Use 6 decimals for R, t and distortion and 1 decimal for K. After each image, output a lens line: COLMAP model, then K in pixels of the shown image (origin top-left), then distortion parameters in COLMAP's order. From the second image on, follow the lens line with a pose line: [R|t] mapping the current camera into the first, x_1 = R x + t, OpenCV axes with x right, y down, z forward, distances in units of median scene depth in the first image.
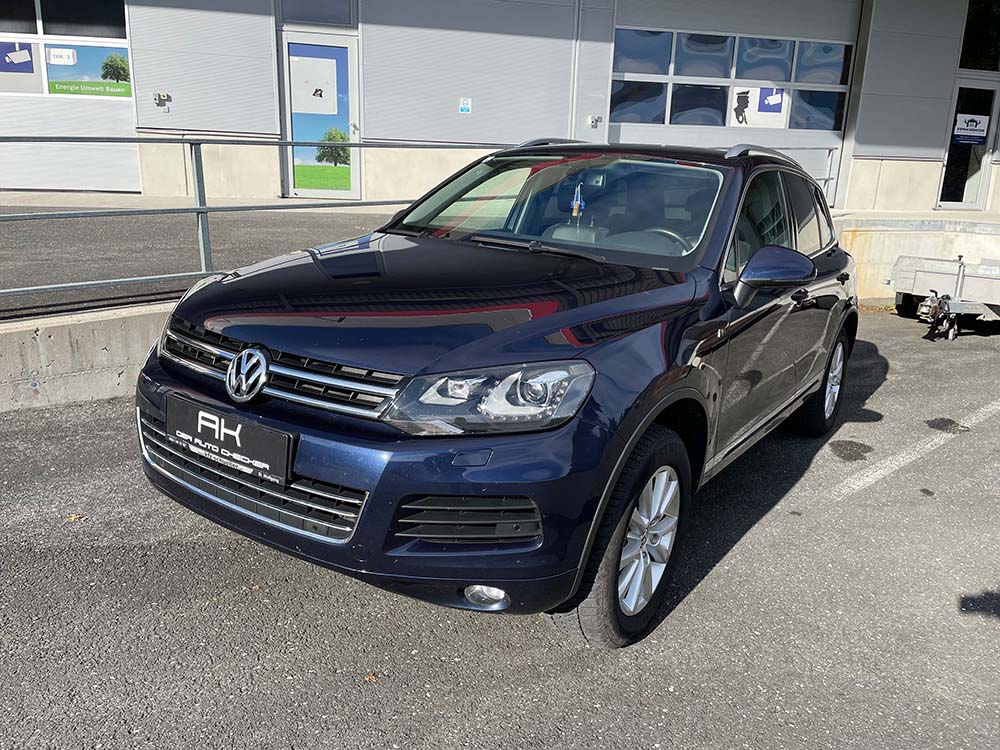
lens RADIAL K [[759.7, 0, 501.7], [0, 759.7, 375.6], [0, 0, 1]] dist [0.057351, -0.082251]
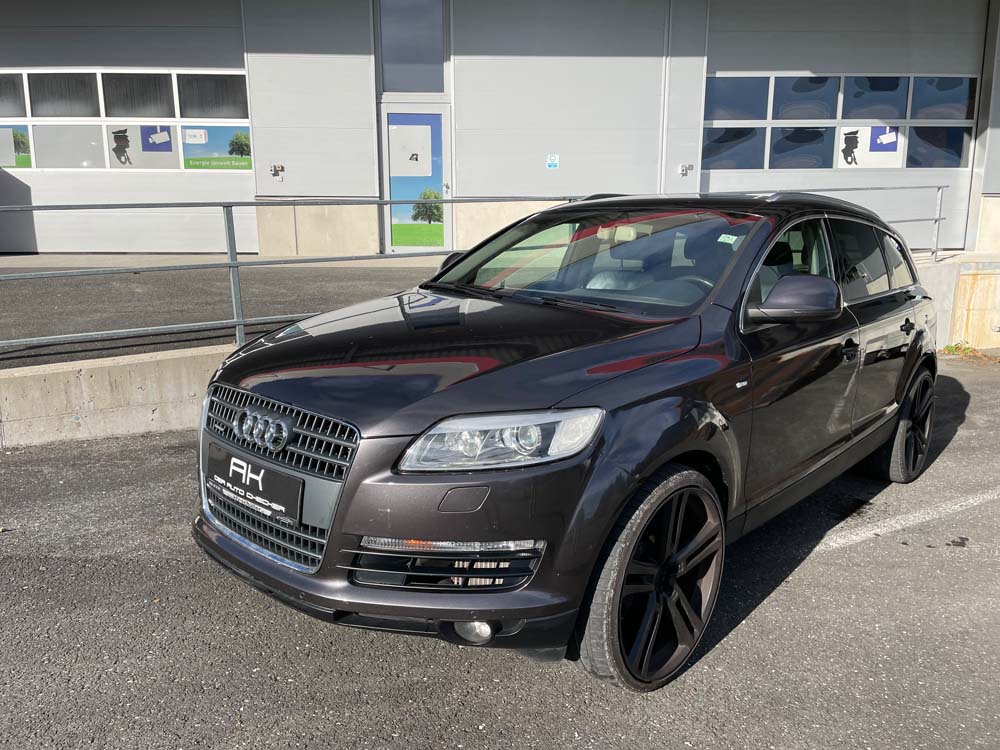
lens RADIAL K [[759.7, 0, 498.5], [0, 759.7, 373.2], [0, 0, 1]] dist [0.057351, -0.082251]
pose [[0.979482, 0.005370, -0.201458, 0.093113], [-0.019714, 0.997404, -0.069262, 0.004400], [0.200563, 0.071812, 0.977045, 0.001171]]
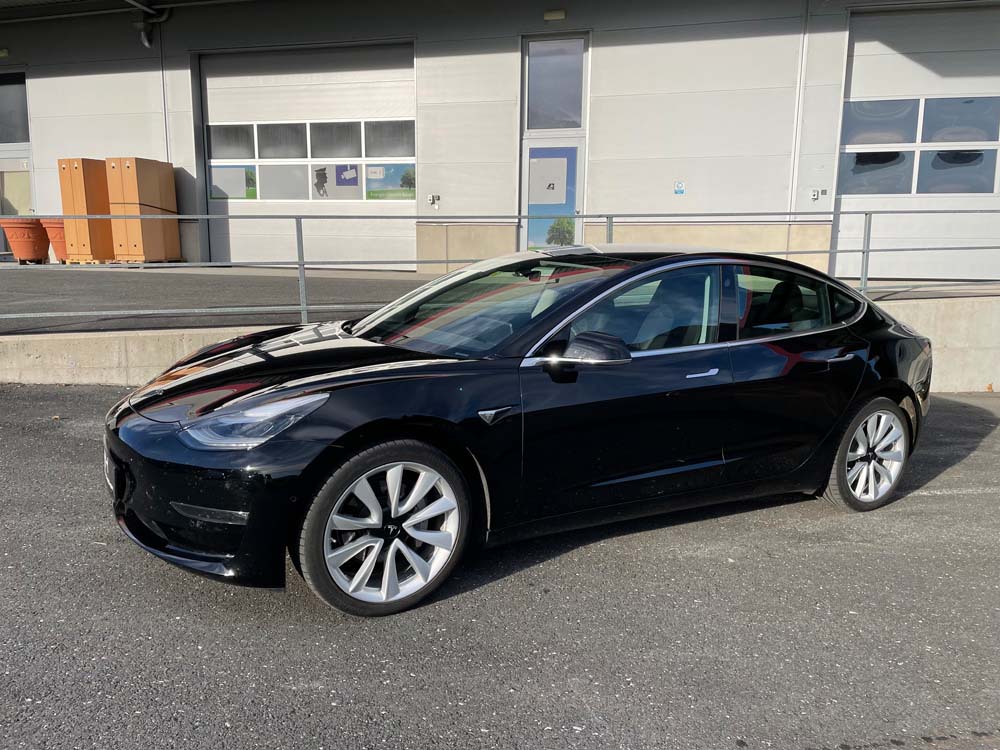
lens RADIAL K [[759.7, 0, 493.3], [0, 759.7, 378.9], [0, 0, 1]] dist [0.057351, -0.082251]
pose [[0.868007, 0.059702, -0.492950, 0.284235], [-0.113549, 0.990306, -0.080005, 0.030861], [0.483395, 0.125419, 0.866372, -0.030147]]
